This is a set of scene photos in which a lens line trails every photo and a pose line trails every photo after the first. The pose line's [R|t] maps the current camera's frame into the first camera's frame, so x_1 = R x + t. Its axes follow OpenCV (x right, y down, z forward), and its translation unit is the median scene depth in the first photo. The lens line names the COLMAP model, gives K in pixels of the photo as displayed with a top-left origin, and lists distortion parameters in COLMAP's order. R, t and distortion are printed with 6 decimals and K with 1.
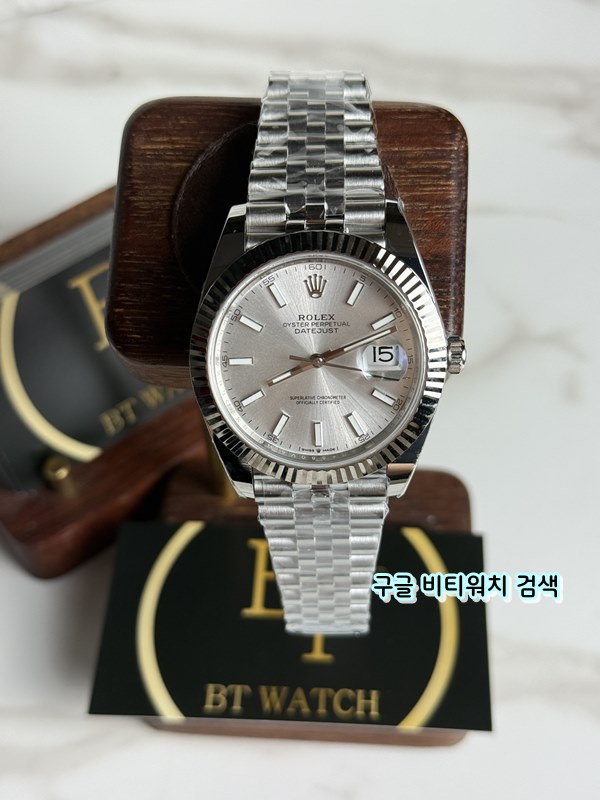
lens RADIAL K [[1132.0, 0, 300.0], [0, 1132.0, 400.0], [0, 0, 1]] dist [0.059674, -0.037456]
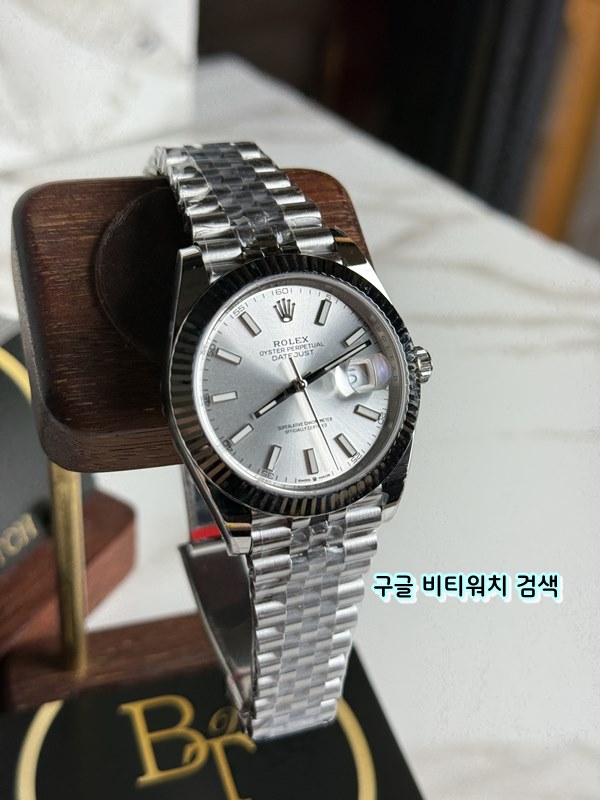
lens RADIAL K [[1145.3, 0, 300.0], [0, 1145.3, 400.0], [0, 0, 1]] dist [0.039438, -0.002643]
pose [[0.922832, -0.134117, 0.361101, -0.326893], [0.218319, 0.954434, -0.203450, 0.170461], [-0.317361, 0.266586, 0.910063, 0.100825]]
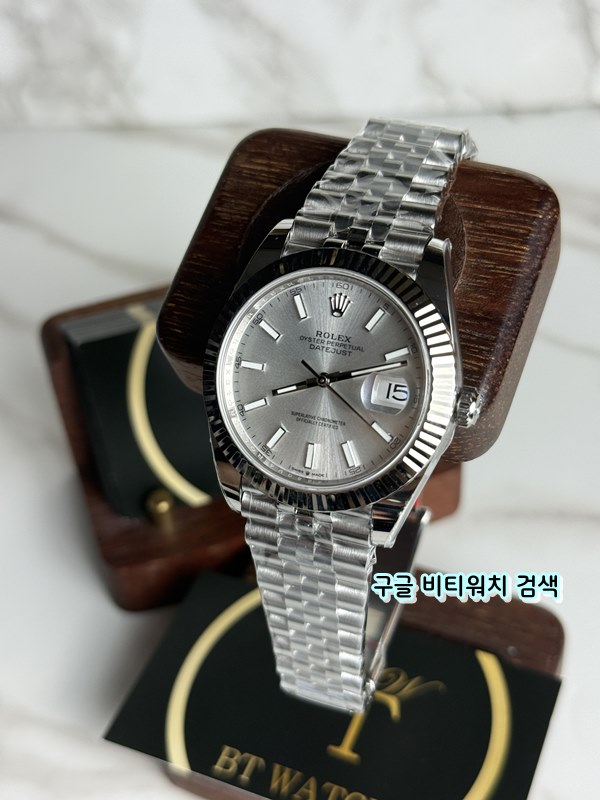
lens RADIAL K [[1145.3, 0, 300.0], [0, 1145.3, 400.0], [0, 0, 1]] dist [0.039438, -0.002643]
pose [[0.941097, 0.213576, -0.262148, 0.245964], [-0.250480, 0.961128, -0.116162, 0.096927], [0.227148, 0.174982, 0.958011, 0.051050]]
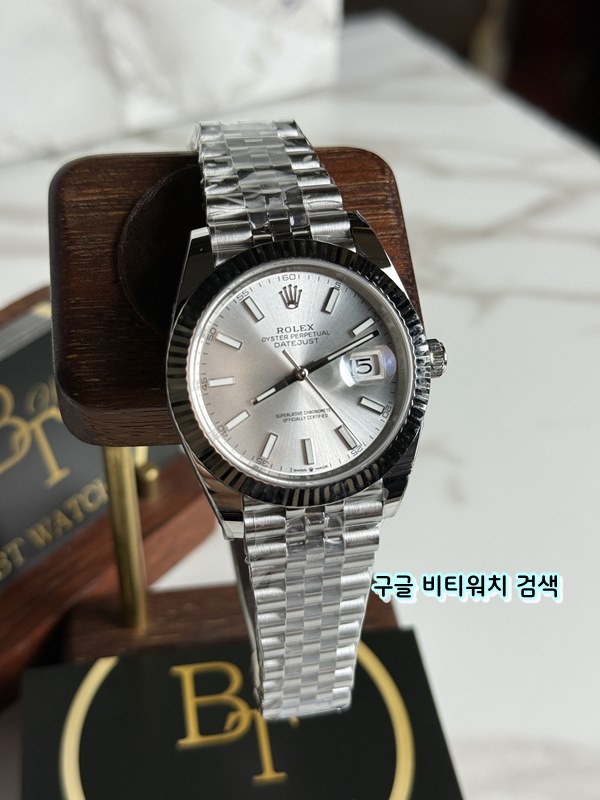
lens RADIAL K [[1145.3, 0, 300.0], [0, 1145.3, 400.0], [0, 0, 1]] dist [0.039438, -0.002643]
pose [[0.974525, -0.091421, 0.204800, -0.177981], [0.131811, 0.972265, -0.193200, 0.166770], [-0.181457, 0.215273, 0.959547, 0.070307]]
